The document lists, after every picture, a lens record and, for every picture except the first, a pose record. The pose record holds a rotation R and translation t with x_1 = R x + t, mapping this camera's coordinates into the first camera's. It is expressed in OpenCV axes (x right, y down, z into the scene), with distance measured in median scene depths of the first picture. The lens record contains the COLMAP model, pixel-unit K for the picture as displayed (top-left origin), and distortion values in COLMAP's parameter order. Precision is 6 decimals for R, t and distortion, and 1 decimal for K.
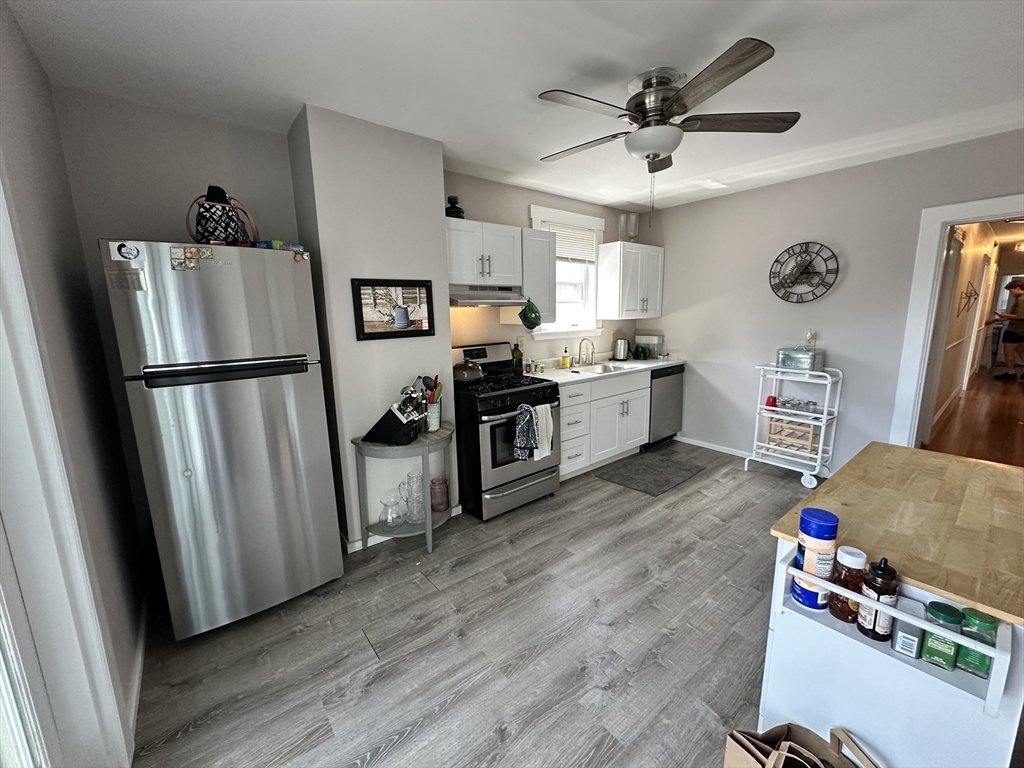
lens RADIAL K [[411.4, 0, 512.6], [0, 411.4, 384.6], [0, 0, 1]] dist [0.001089, 0.000018]
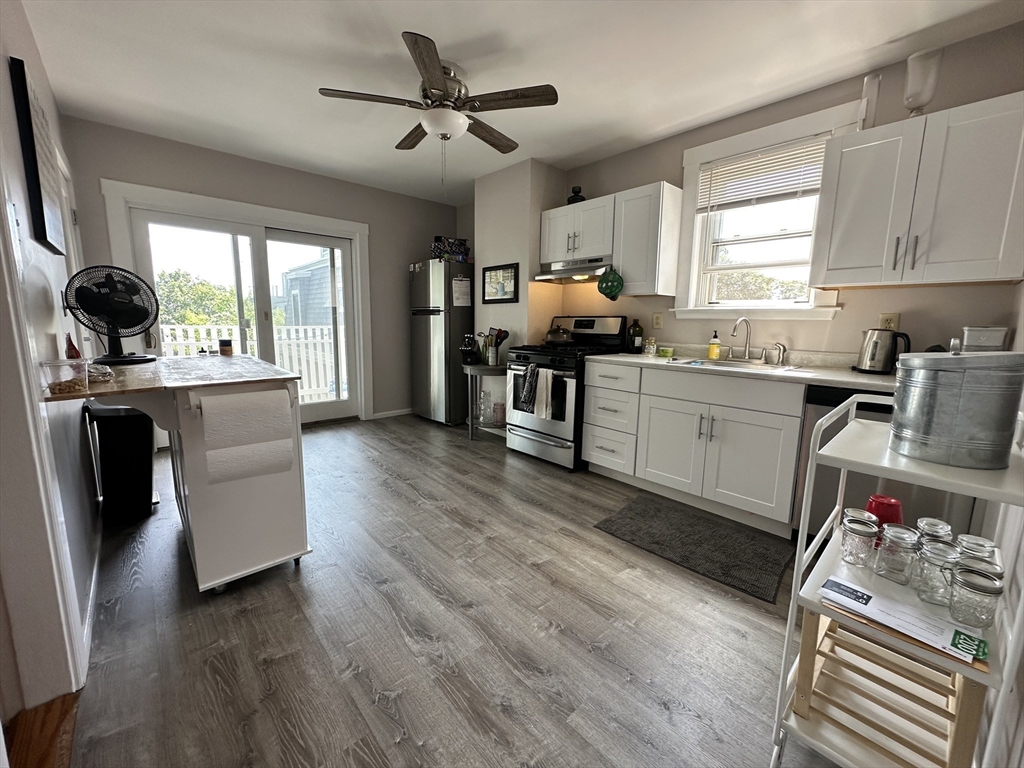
lens RADIAL K [[411.4, 0, 511.1], [0, 411.4, 381.4], [0, 0, 1]] dist [0.001089, 0.000018]
pose [[0.058284, 0.169699, -0.983771, 1.143303], [-0.188965, 0.969506, 0.156043, -0.069433], [0.980253, 0.176803, 0.088574, 0.846214]]
